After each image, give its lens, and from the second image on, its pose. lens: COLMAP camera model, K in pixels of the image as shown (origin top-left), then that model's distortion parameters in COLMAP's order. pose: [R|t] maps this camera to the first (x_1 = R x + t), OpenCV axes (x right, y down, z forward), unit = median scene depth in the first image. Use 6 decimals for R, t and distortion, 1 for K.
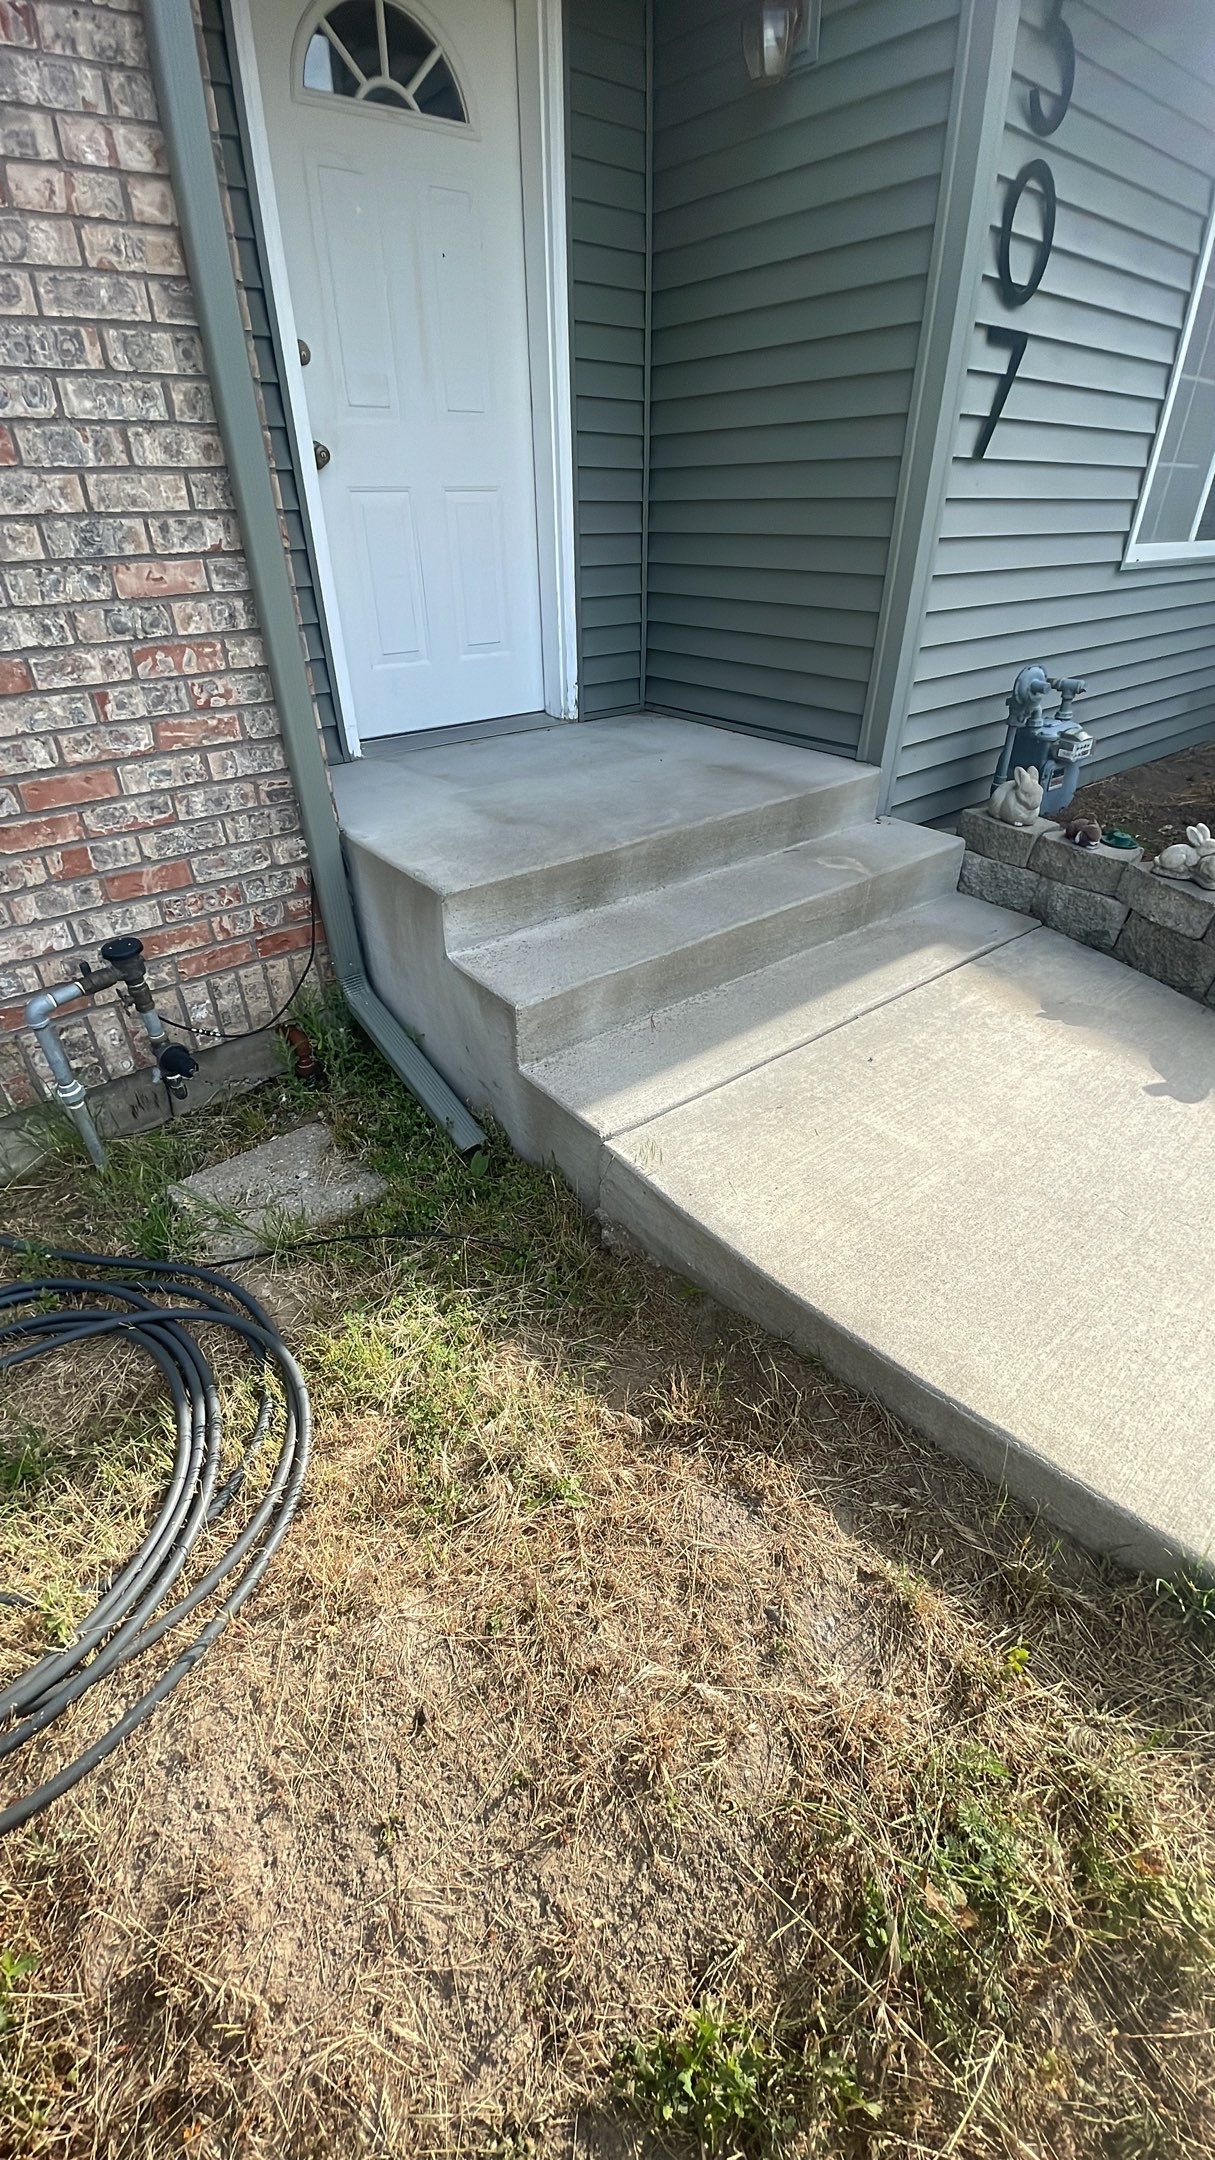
lens RADIAL K [[870.1, 0, 607.5], [0, 870.1, 1080.0], [0, 0, 1]] dist [0.006252, -0.014962]
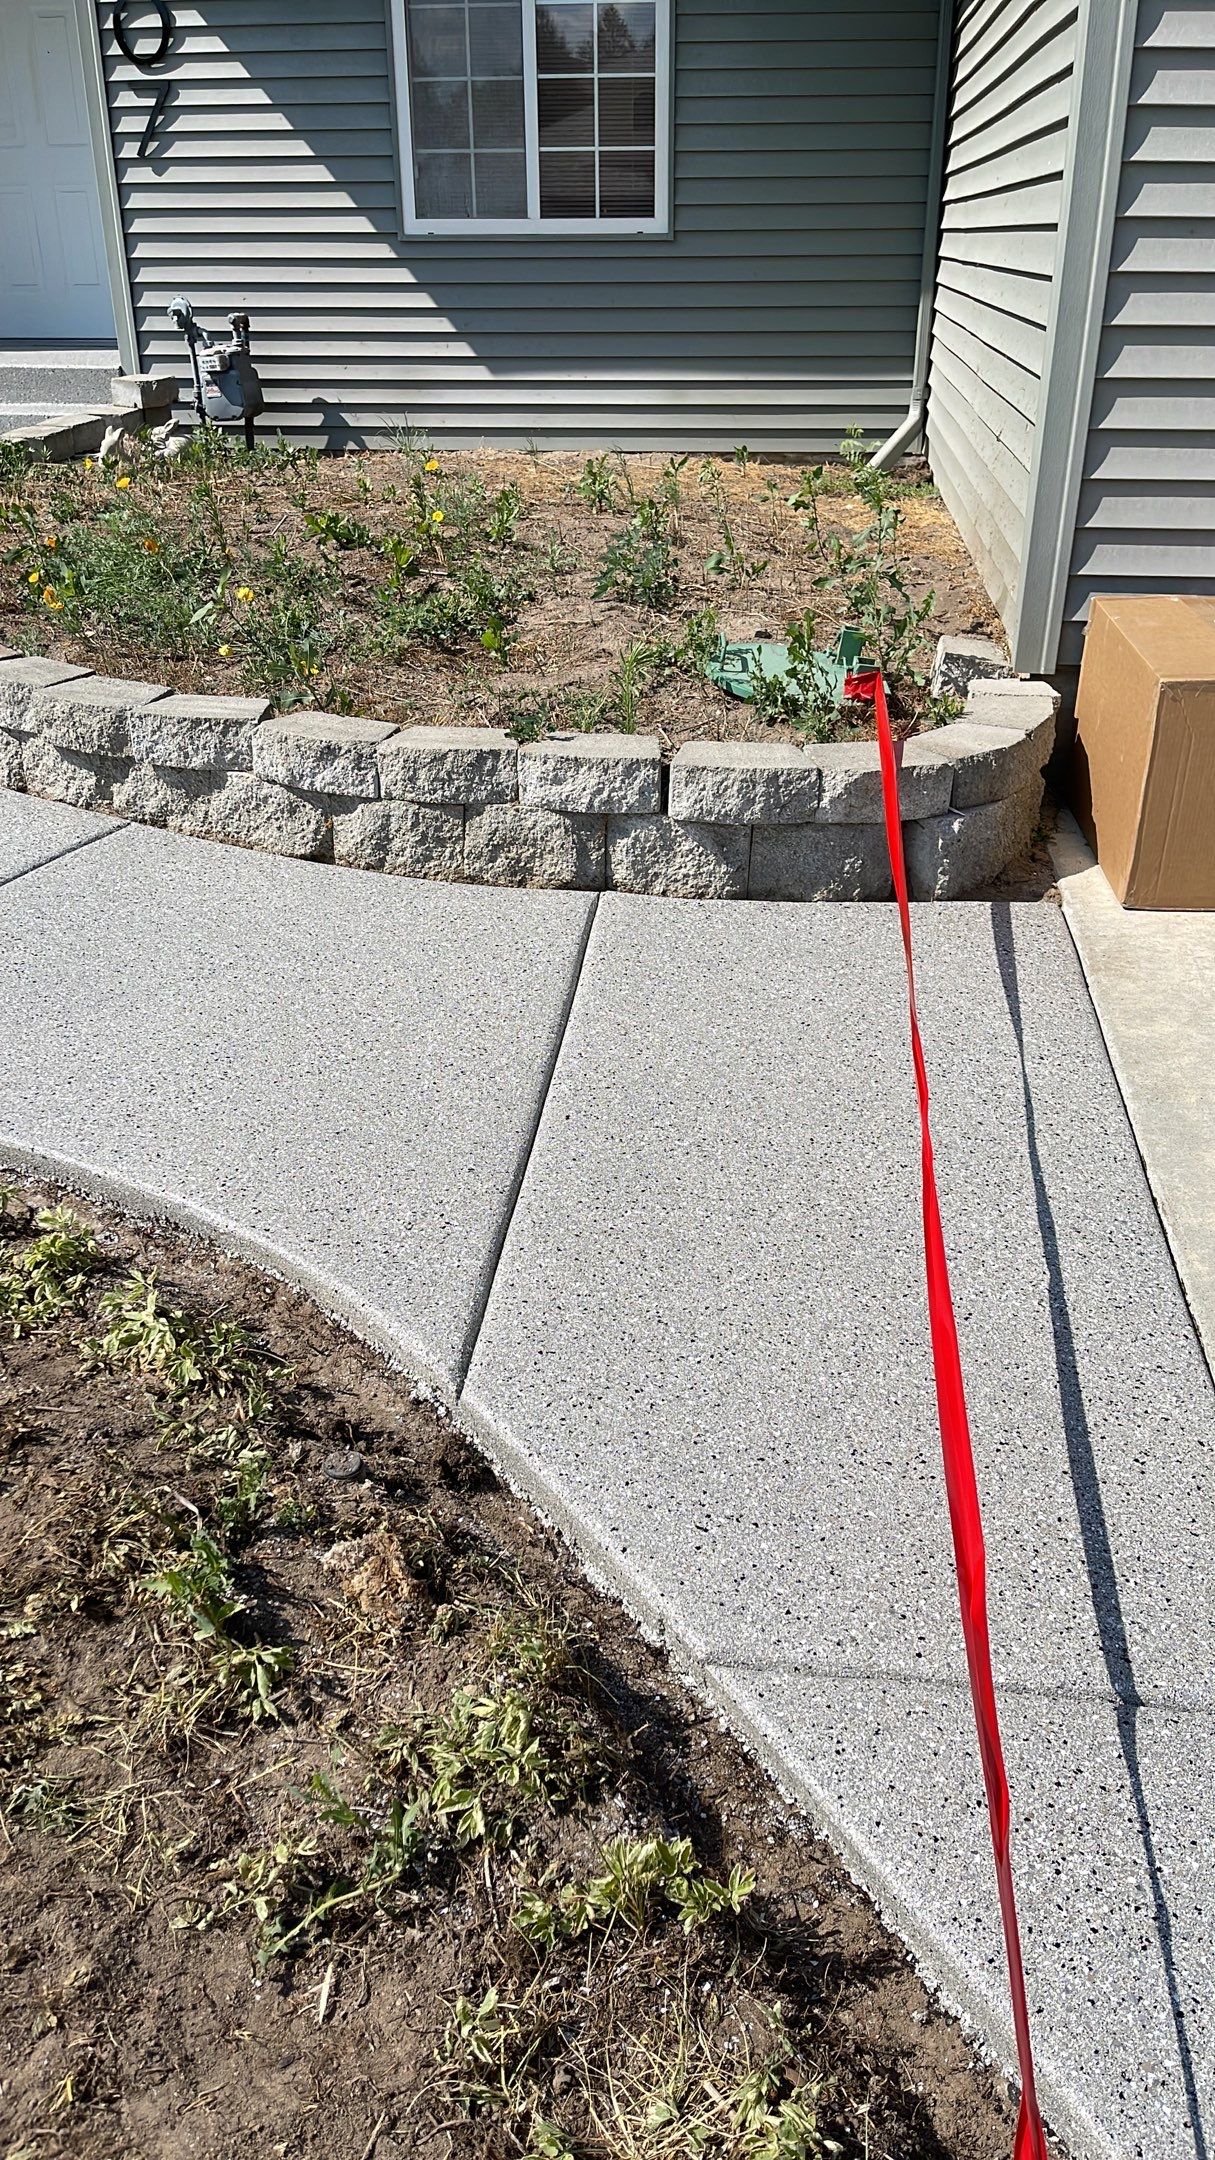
lens RADIAL K [[1617.1, 0, 630.4], [0, 1617.1, 1076.3], [0, 0, 1]] dist [0.088148, -0.127916]
pose [[0.709637, 0.325635, -0.624801, 4.472029], [-0.389754, 0.920179, 0.036906, 0.431718], [0.586947, 0.217329, 0.779911, -0.521892]]
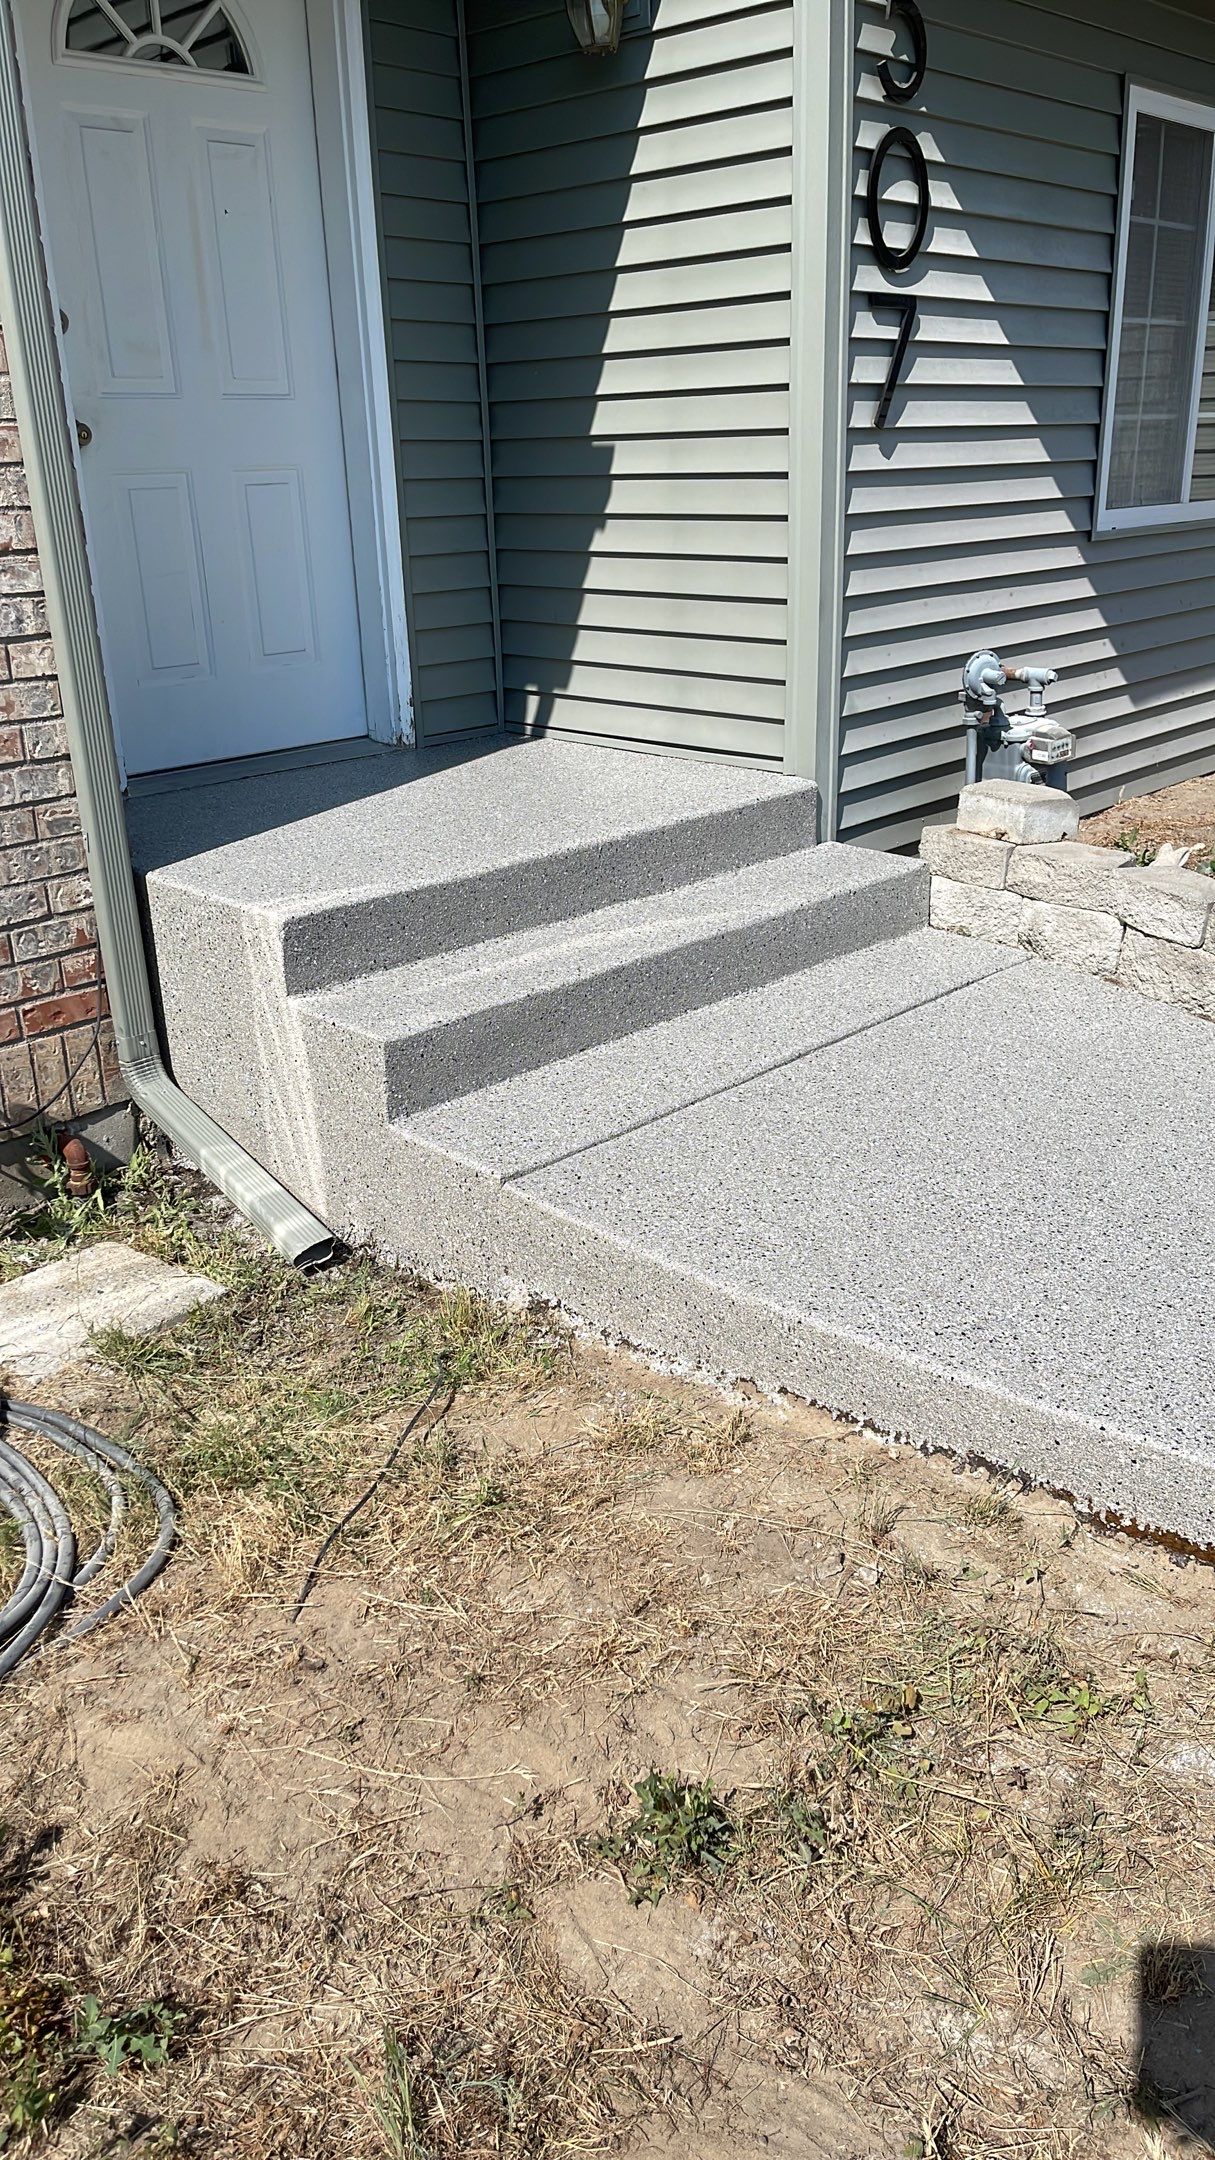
lens RADIAL K [[1617.1, 0, 630.4], [0, 1617.1, 1076.3], [0, 0, 1]] dist [0.088148, -0.127916]
pose [[0.991021, -0.059477, 0.119745, -0.059219], [0.083667, 0.974454, -0.208421, 0.290807], [-0.104290, 0.216568, 0.970681, -0.530927]]
